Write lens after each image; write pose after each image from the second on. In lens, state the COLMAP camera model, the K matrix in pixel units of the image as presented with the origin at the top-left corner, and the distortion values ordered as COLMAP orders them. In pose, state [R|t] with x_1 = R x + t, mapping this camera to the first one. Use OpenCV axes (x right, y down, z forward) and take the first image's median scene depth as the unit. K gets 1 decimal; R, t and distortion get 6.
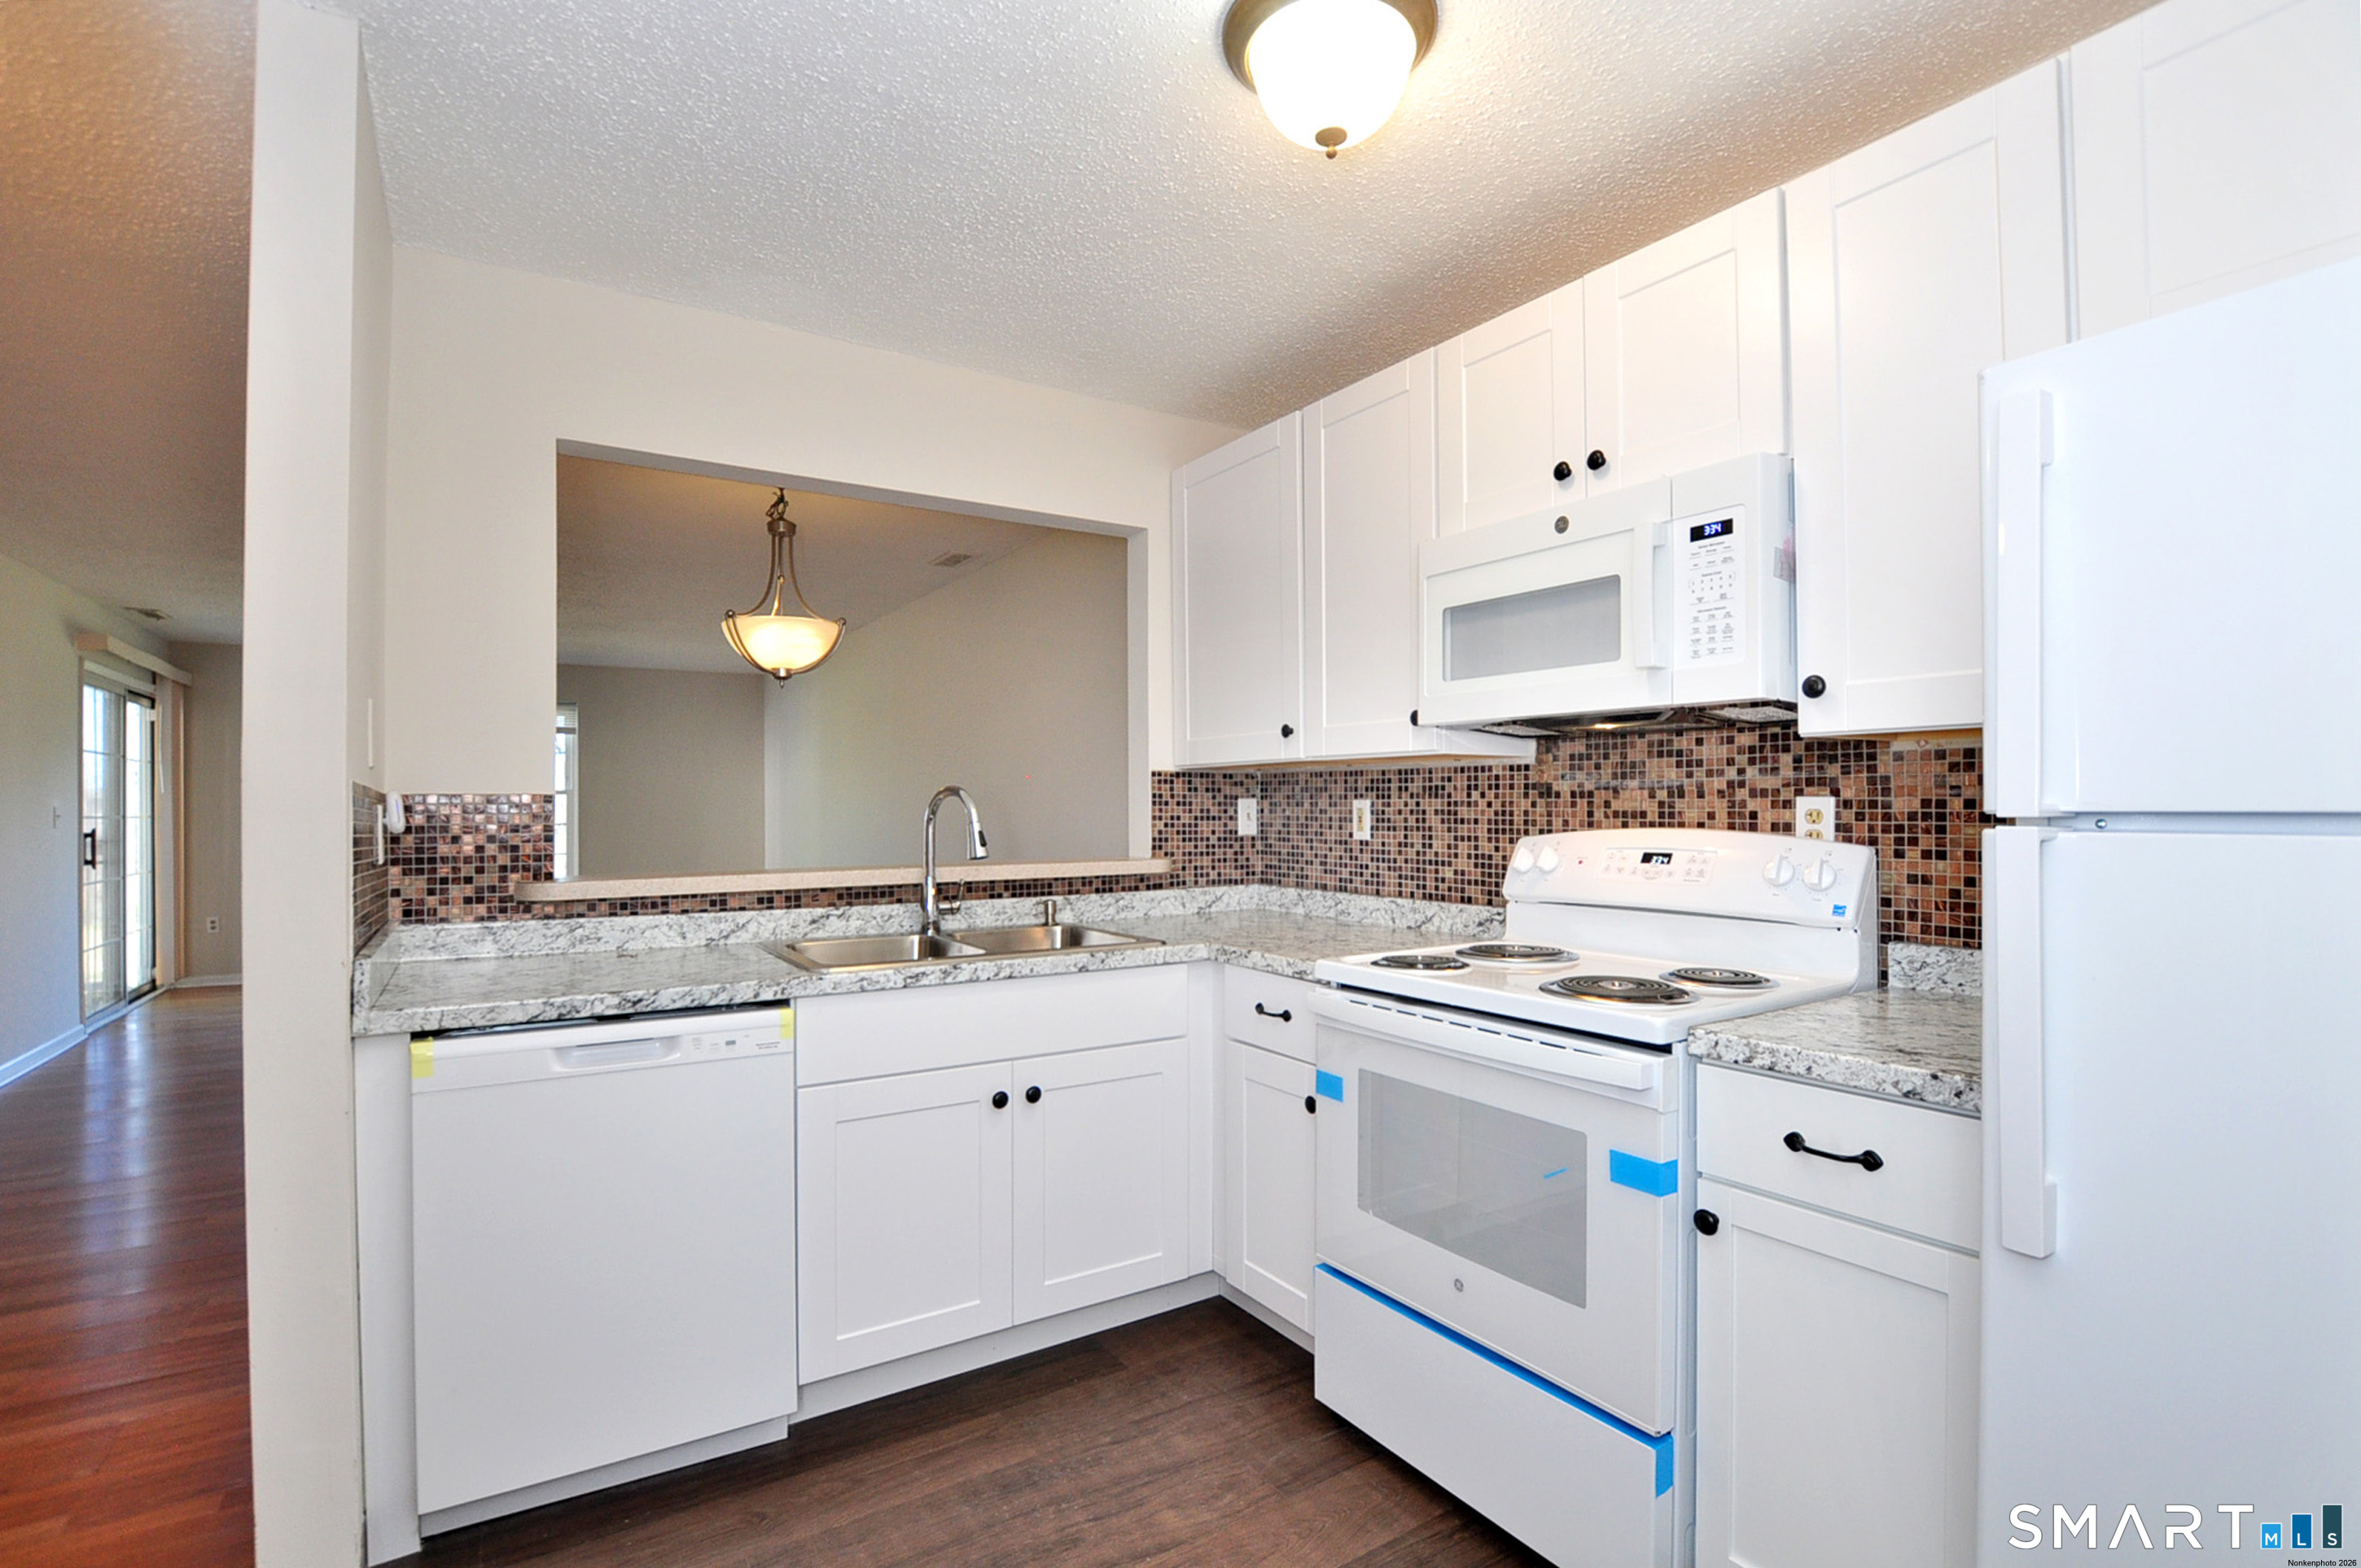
lens RADIAL K [[1051.2, 0, 1169.9], [0, 1051.2, 777.0], [0, 0, 1]] dist [-0.025875, -0.000300]
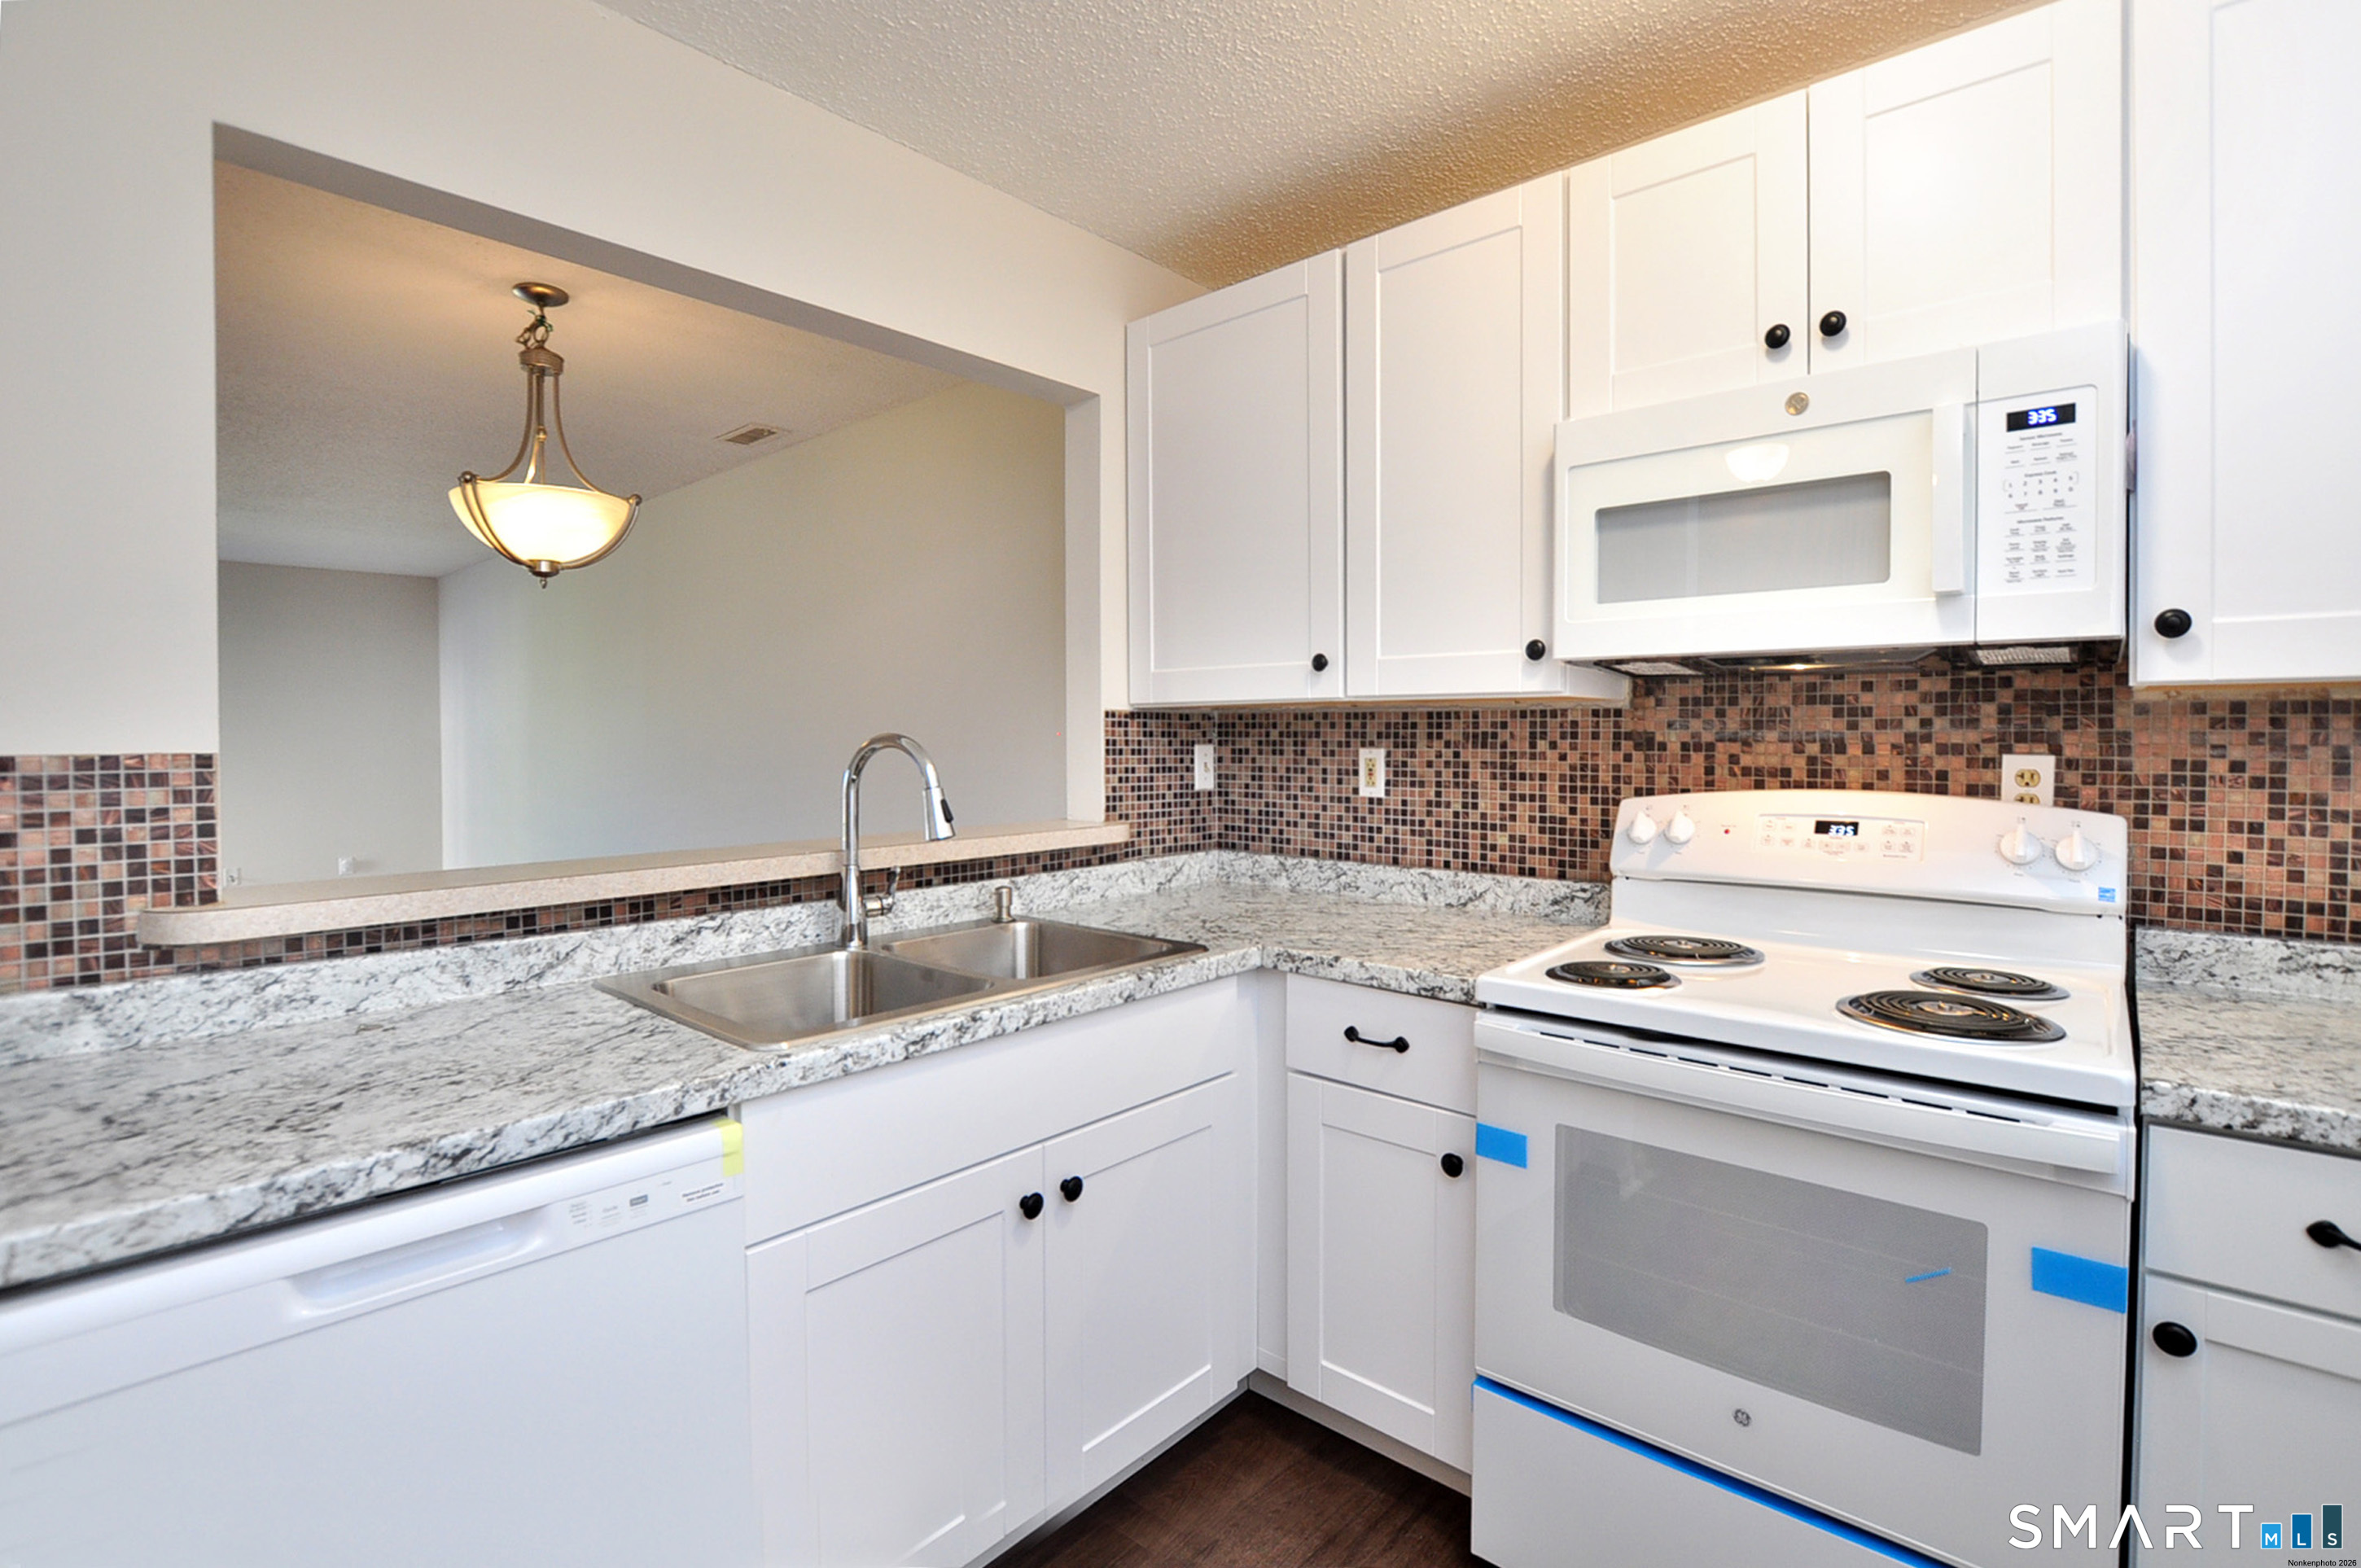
lens RADIAL K [[1060.4, 0, 1195.4], [0, 1060.4, 754.3], [0, 0, 1]] dist [-0.044150, 0.007139]
pose [[0.963025, -0.002410, 0.269402, -0.218532], [-0.009267, 0.999072, 0.042065, -0.008958], [-0.269253, -0.043006, 0.962109, 0.310097]]
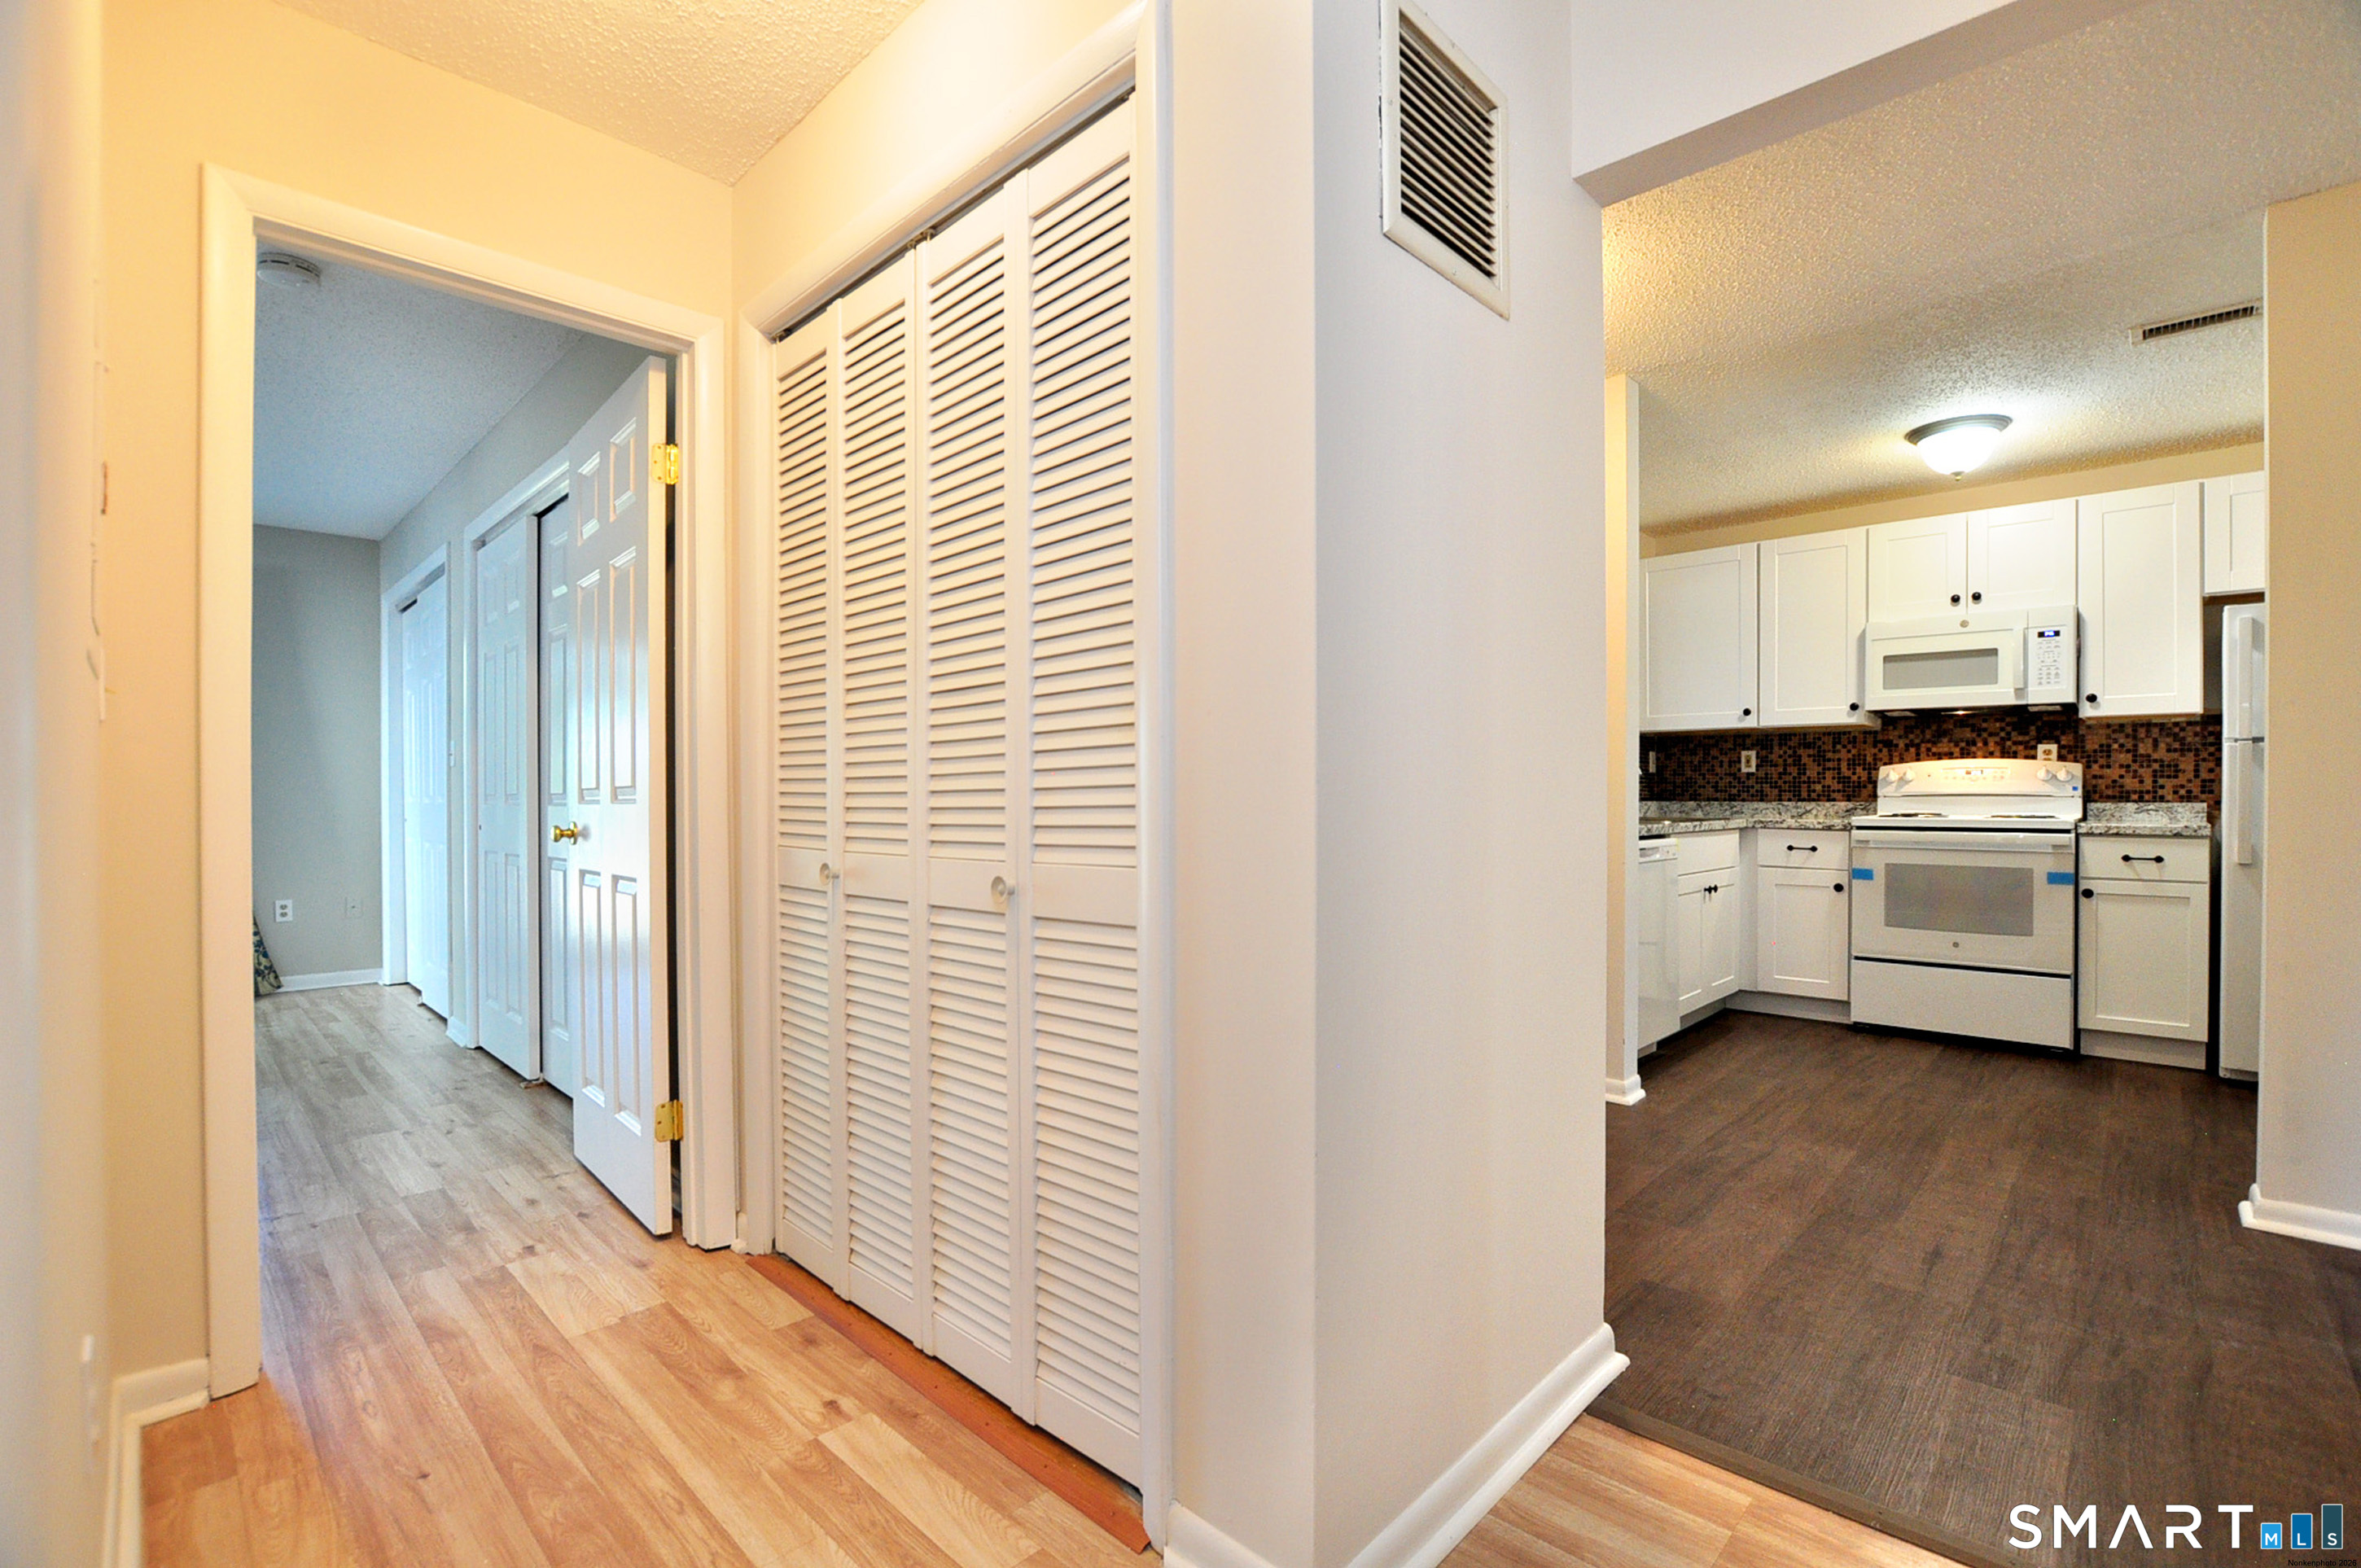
lens RADIAL K [[1032.5, 0, 1168.8], [0, 1032.5, 796.3], [0, 0, 1]] dist [-0.025691, -0.000184]
pose [[0.976912, 0.003181, 0.213618, -1.517658], [-0.009788, 0.999506, 0.029881, 0.073785], [-0.213417, -0.031282, 0.976460, -0.684958]]
